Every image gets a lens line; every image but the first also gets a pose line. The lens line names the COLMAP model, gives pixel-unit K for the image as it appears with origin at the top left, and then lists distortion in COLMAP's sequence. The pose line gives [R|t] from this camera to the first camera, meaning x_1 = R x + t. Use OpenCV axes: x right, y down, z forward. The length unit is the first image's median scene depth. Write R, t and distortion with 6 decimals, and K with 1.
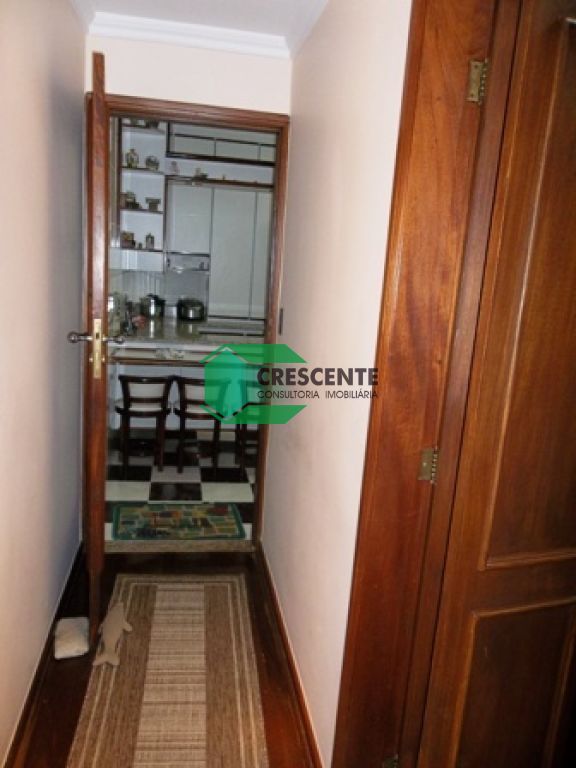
lens RADIAL K [[630.6, 0, 288.0], [0, 630.6, 384.0], [0, 0, 1]] dist [0.007111, -0.004271]
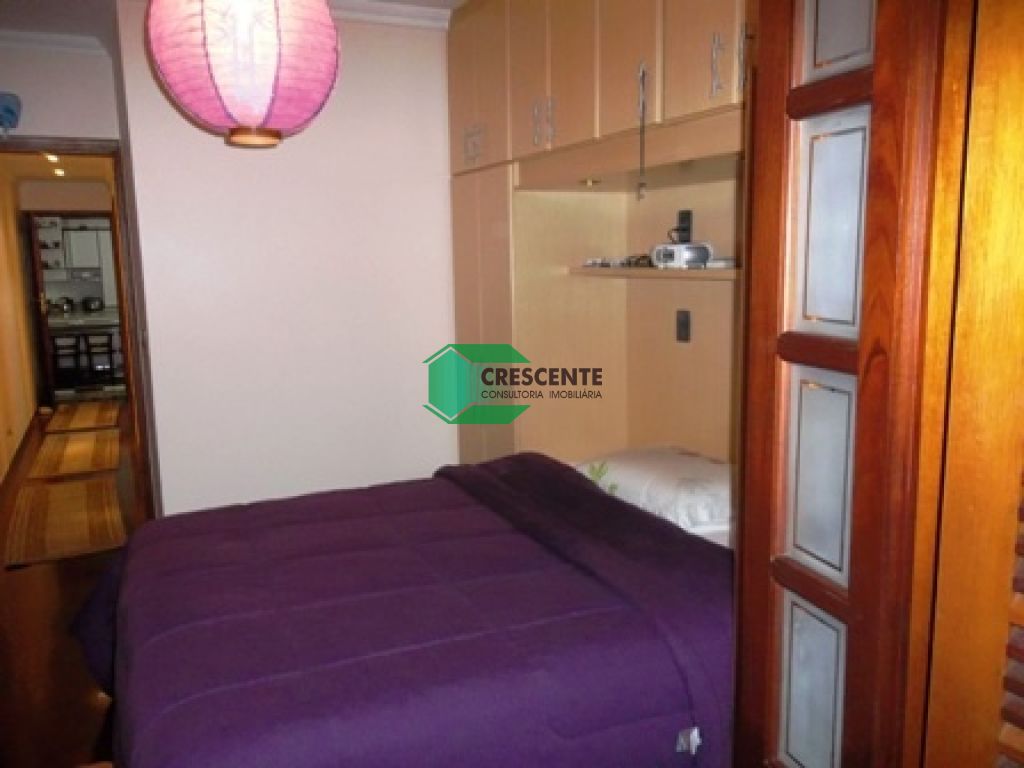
lens RADIAL K [[840.9, 0, 512.0], [0, 840.9, 384.0], [0, 0, 1]] dist [0.007111, -0.004271]
pose [[0.957574, -0.135443, 0.254377, 0.387922], [0.145284, 0.989184, -0.020213, 0.371178], [-0.248888, 0.056313, 0.966894, -1.726427]]
